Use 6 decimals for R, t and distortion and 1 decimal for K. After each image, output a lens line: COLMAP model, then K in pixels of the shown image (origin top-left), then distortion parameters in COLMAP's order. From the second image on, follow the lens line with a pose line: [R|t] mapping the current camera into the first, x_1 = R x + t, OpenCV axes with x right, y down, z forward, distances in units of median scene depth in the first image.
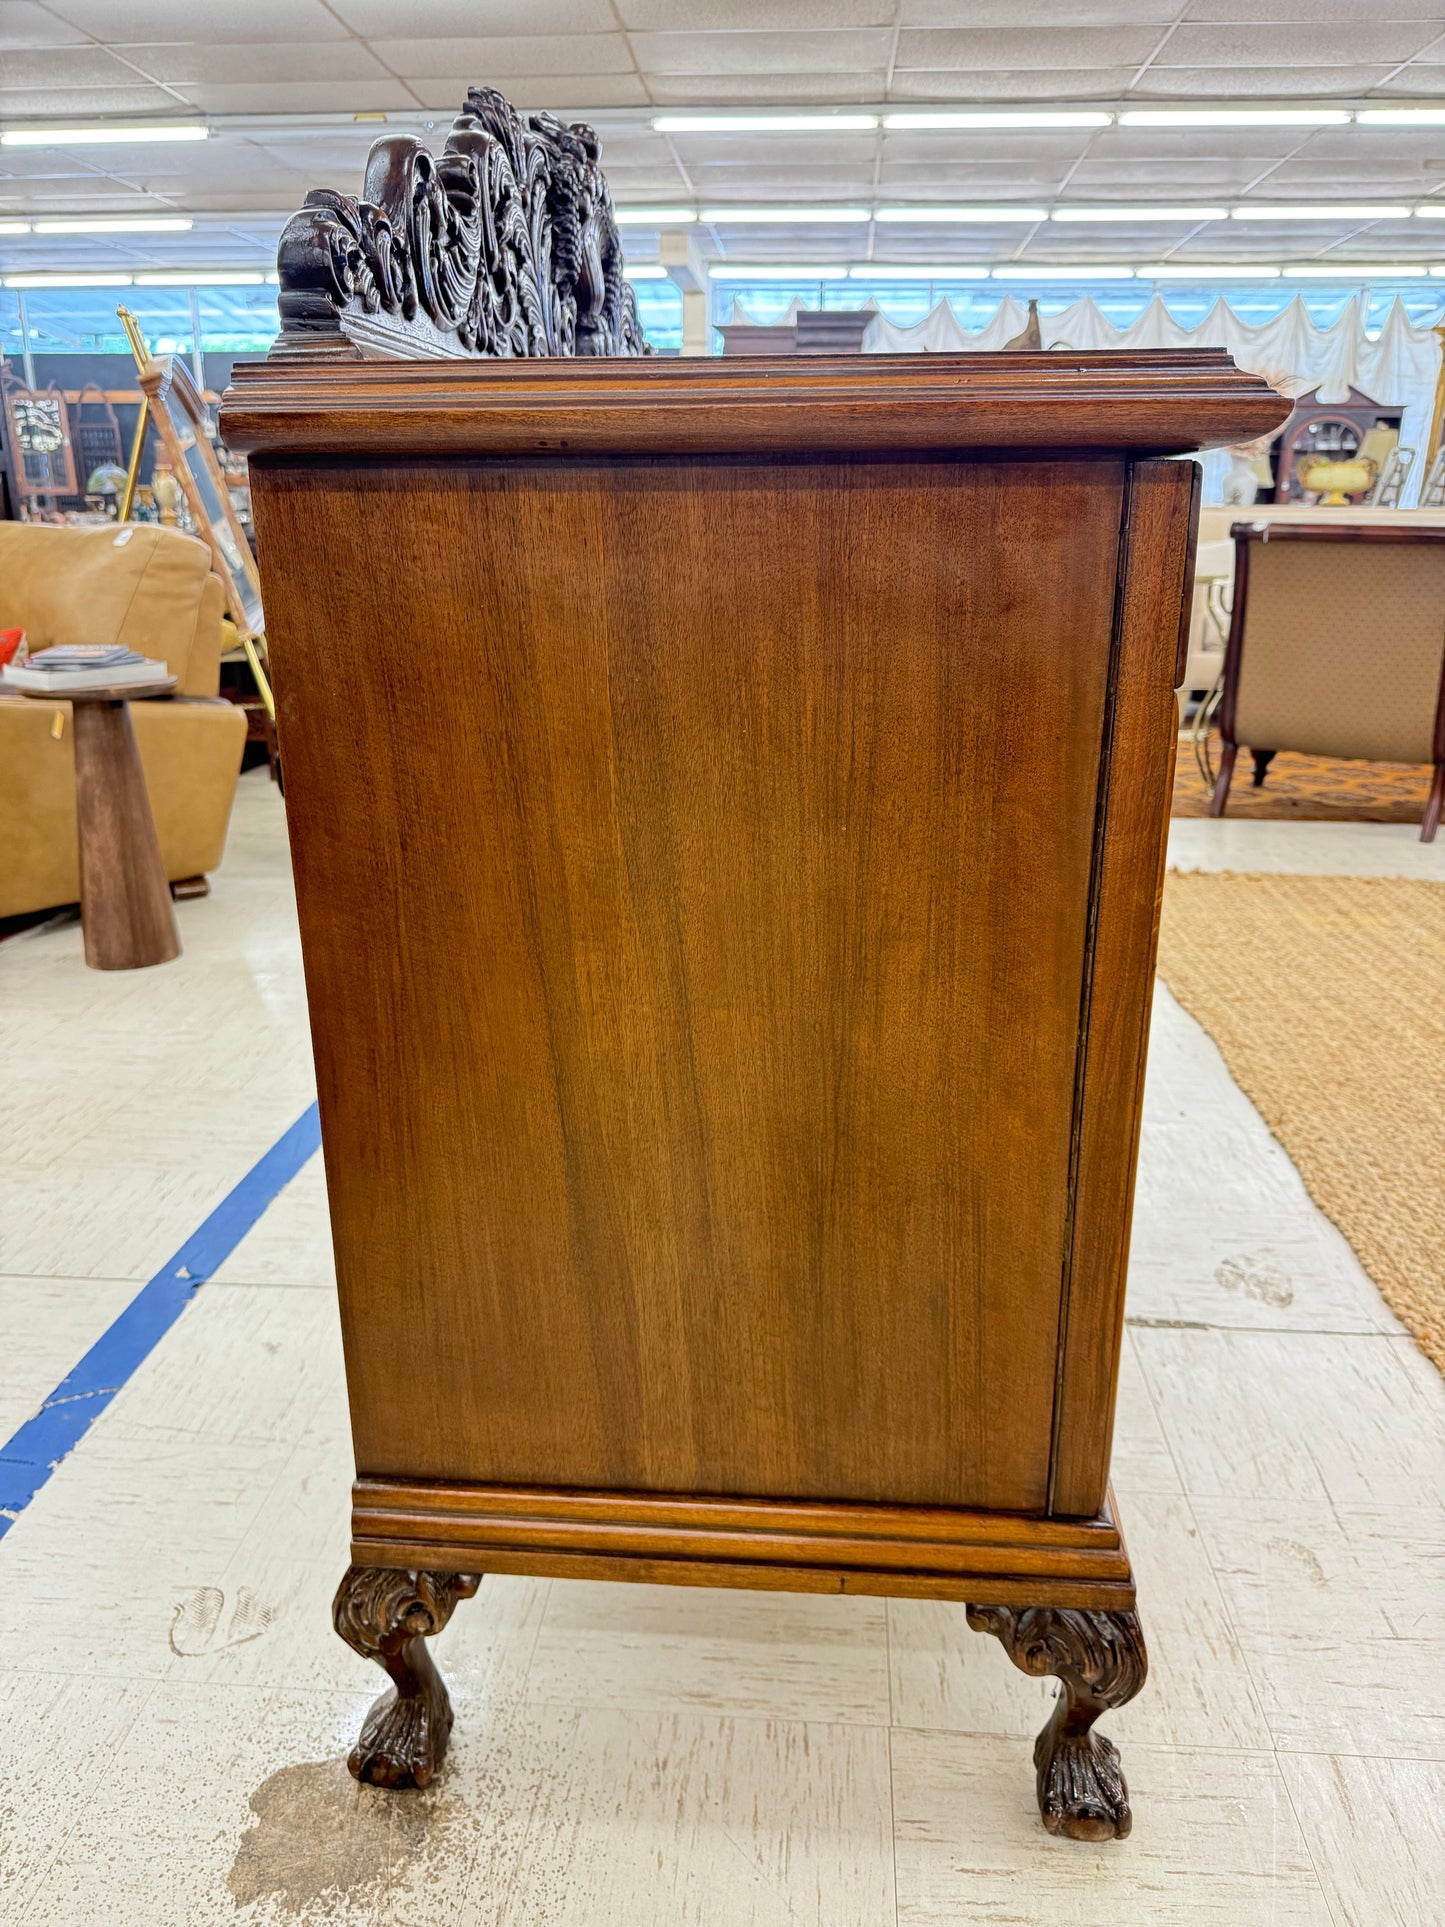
lens RADIAL K [[1383.8, 0, 731.7], [0, 1383.8, 958.4], [0, 0, 1]] dist [0.012951, -0.025521]
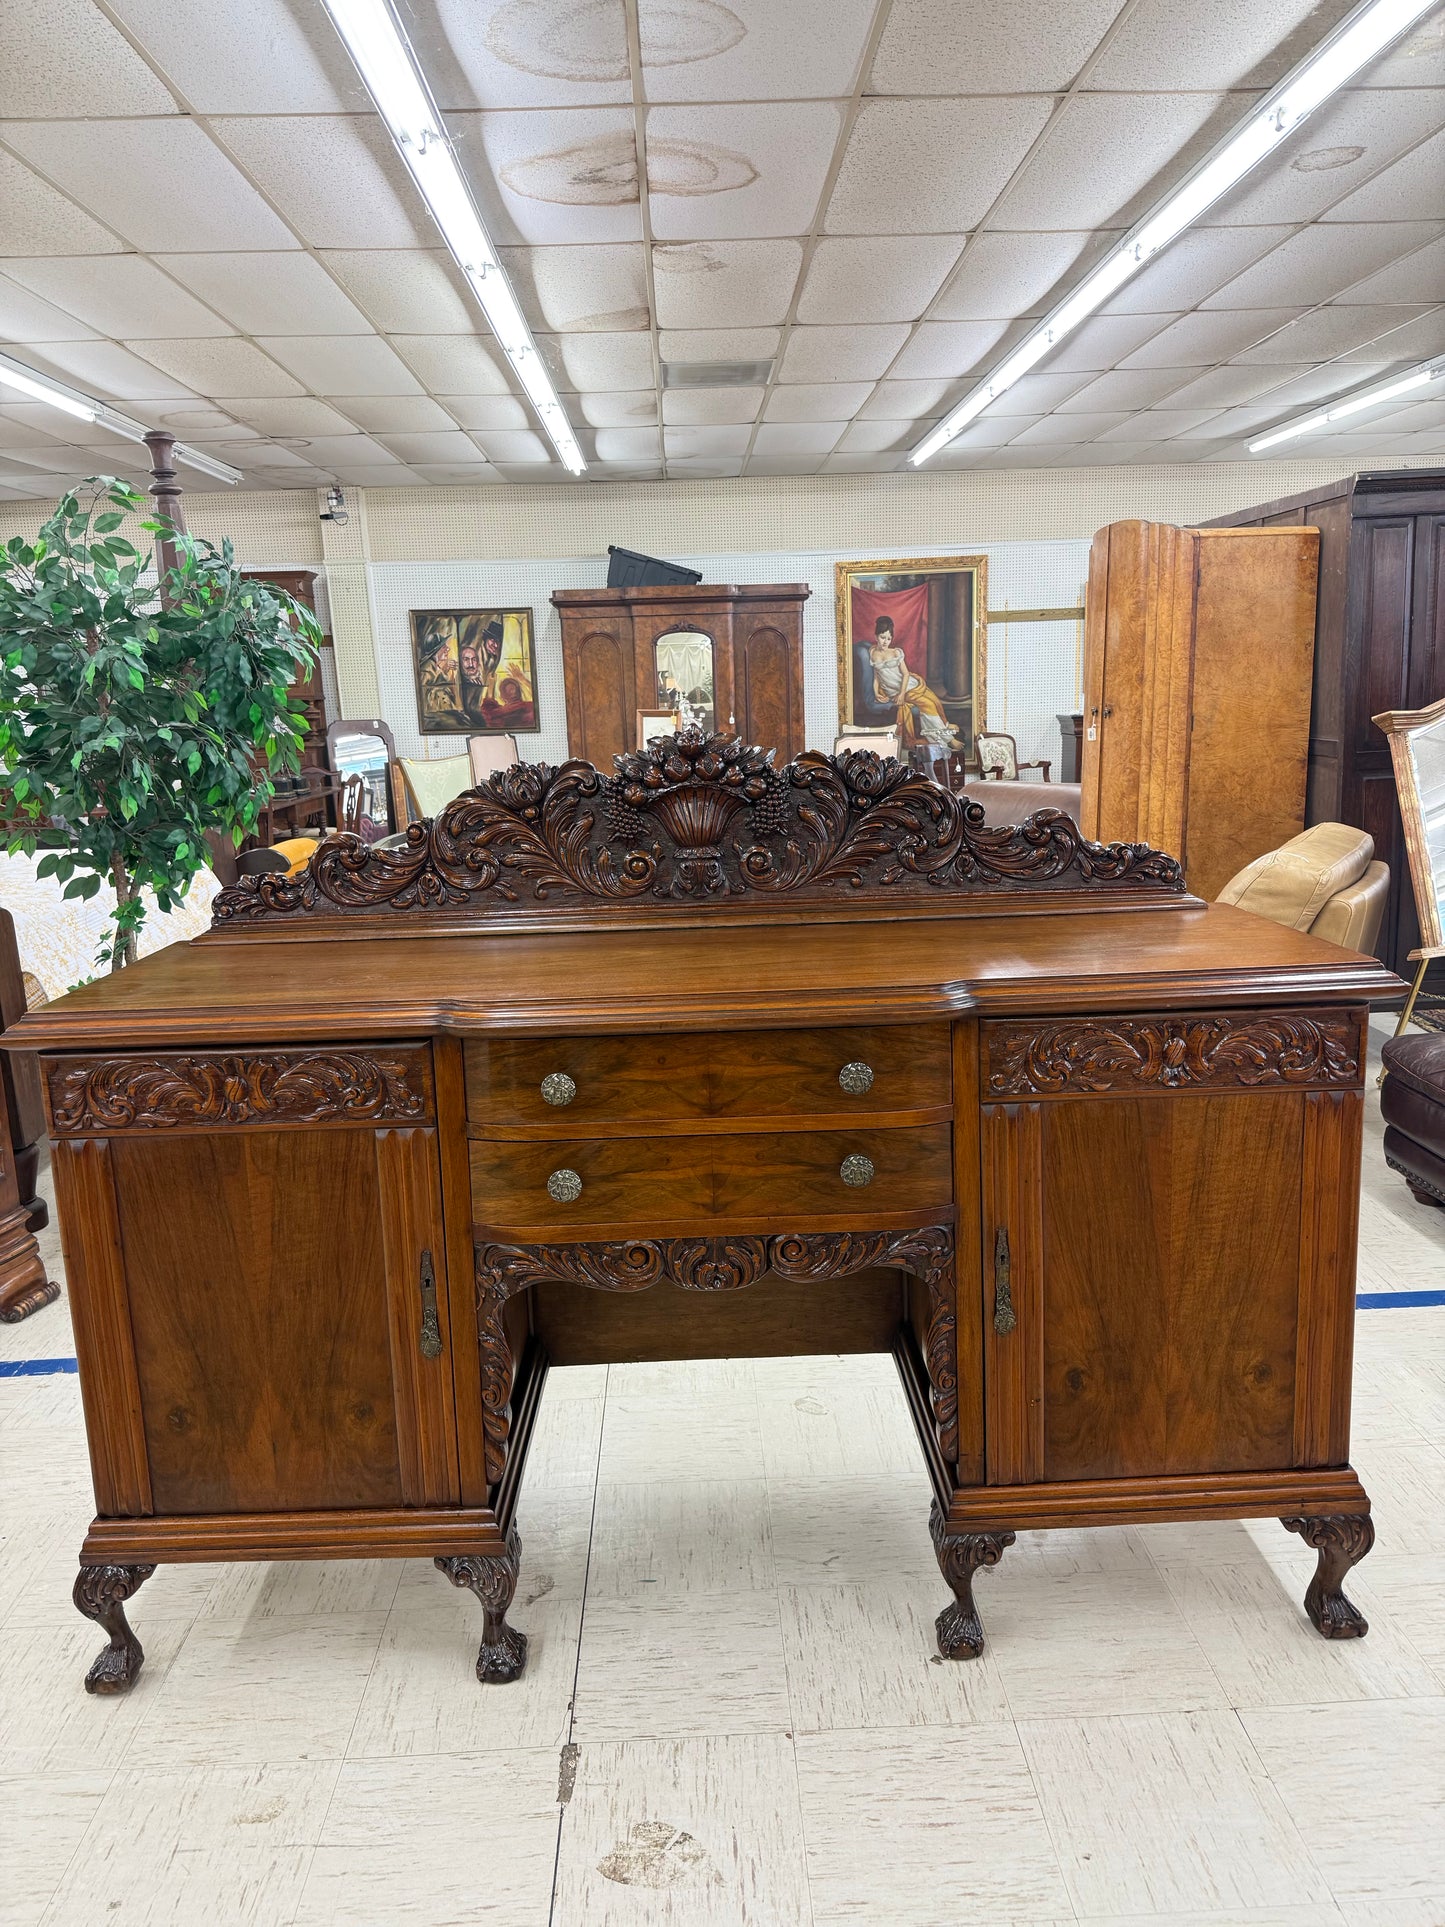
lens RADIAL K [[1383.8, 0, 725.6], [0, 1383.8, 952.9], [0, 0, 1]] dist [0.012951, -0.025521]
pose [[0.103056, 0.189765, -0.976406, 1.369380], [-0.271520, 0.949719, 0.155921, -0.598876], [0.956899, 0.249045, 0.149400, 0.854925]]
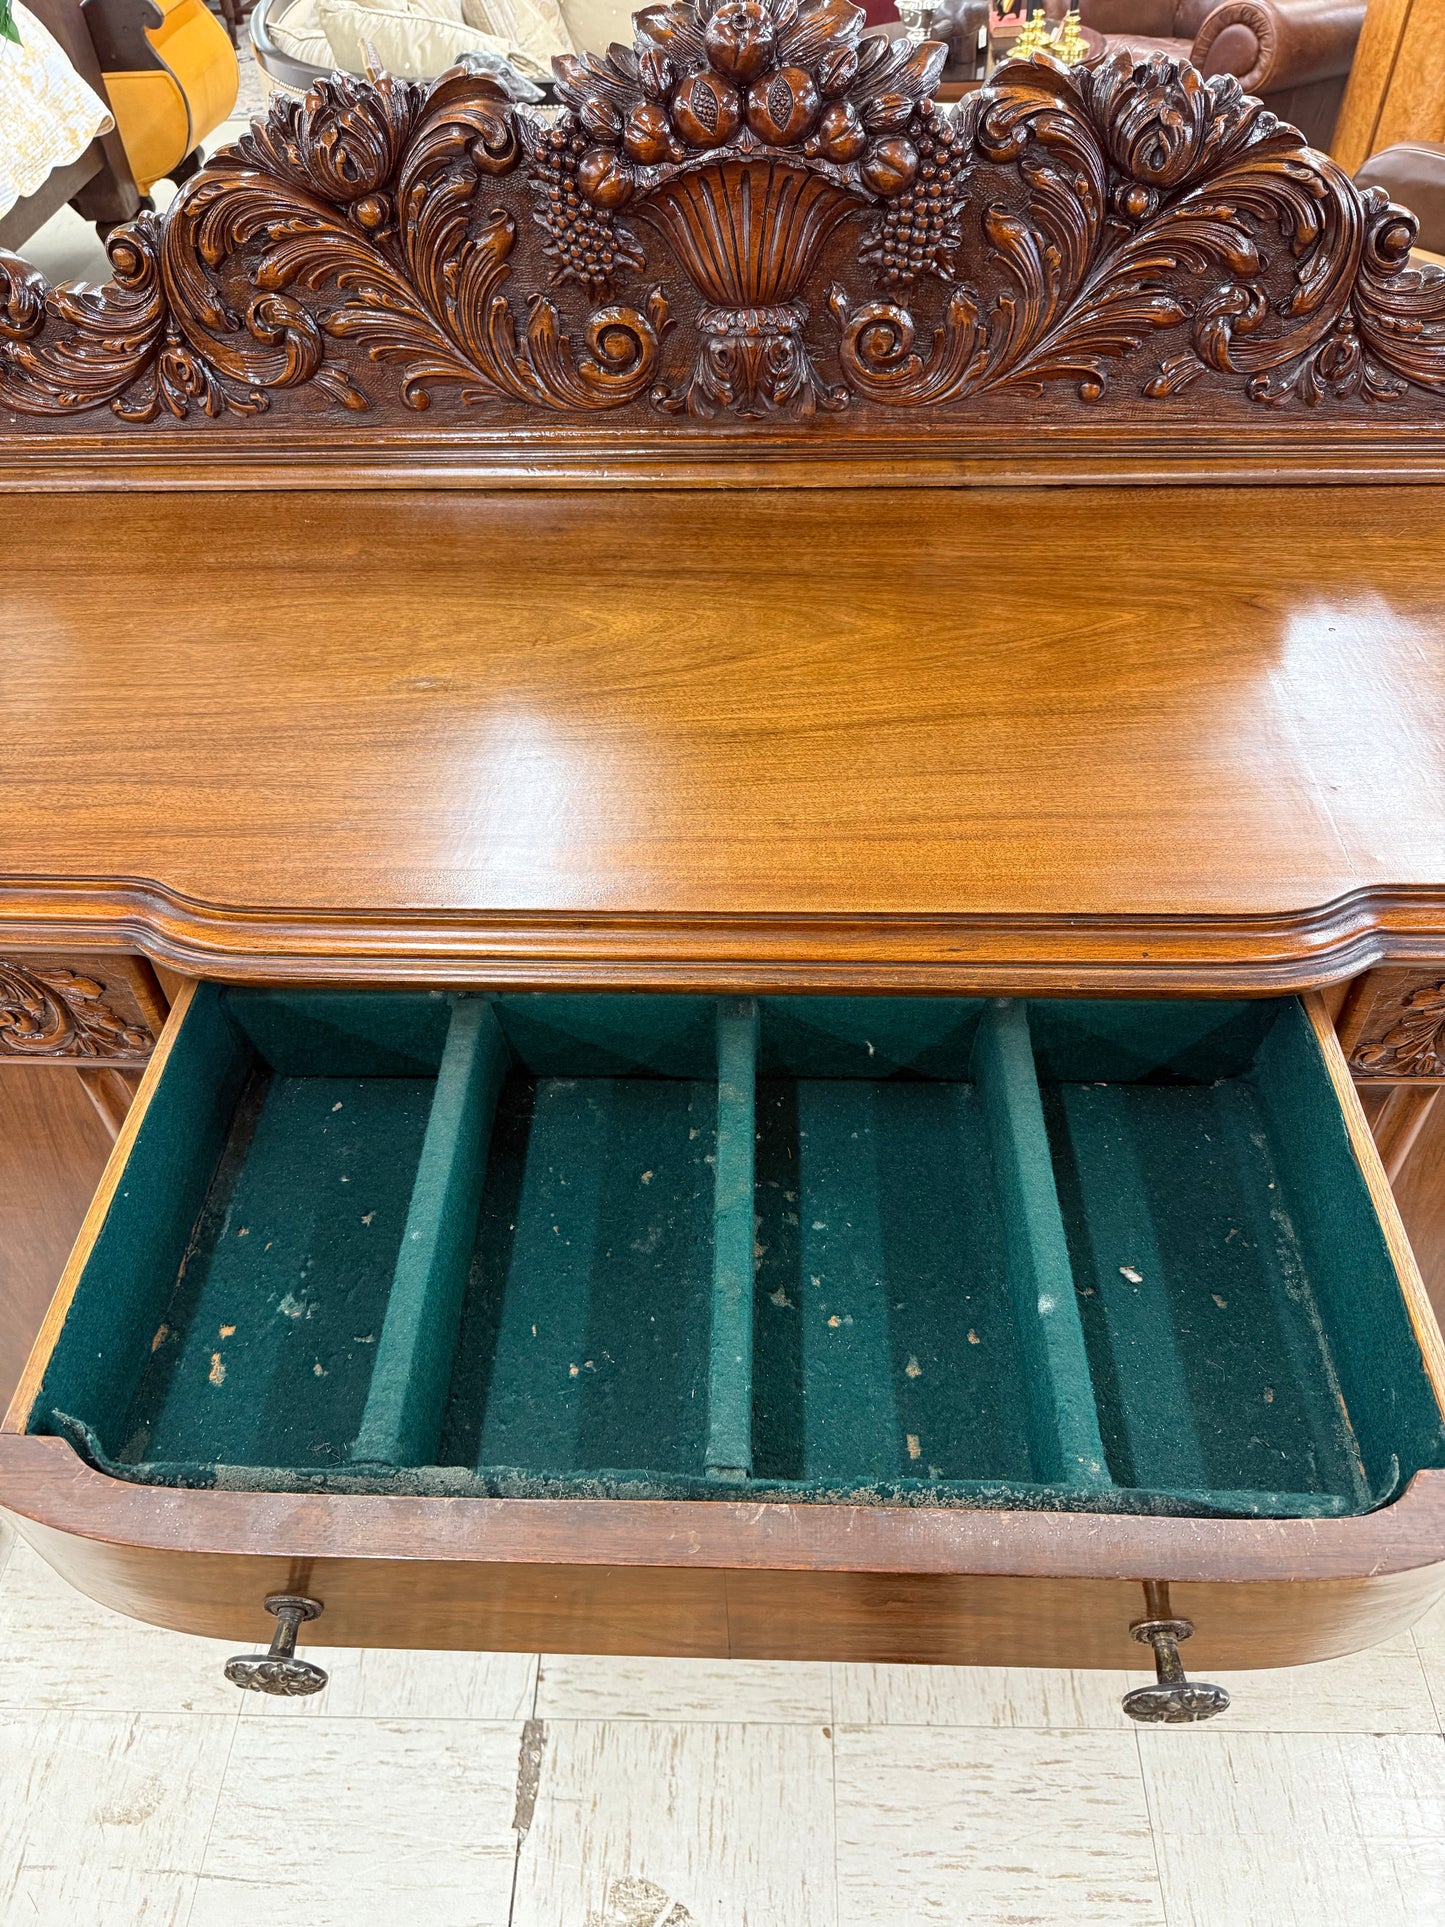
lens RADIAL K [[1383.8, 0, 721.8], [0, 1383.8, 963.7], [0, 0, 1]] dist [0.012951, -0.025521]
pose [[0.045156, 0.707831, -0.704937, 0.600729], [-0.280462, 0.686259, 0.671111, -0.699673], [0.958802, 0.167404, 0.229508, 0.904543]]
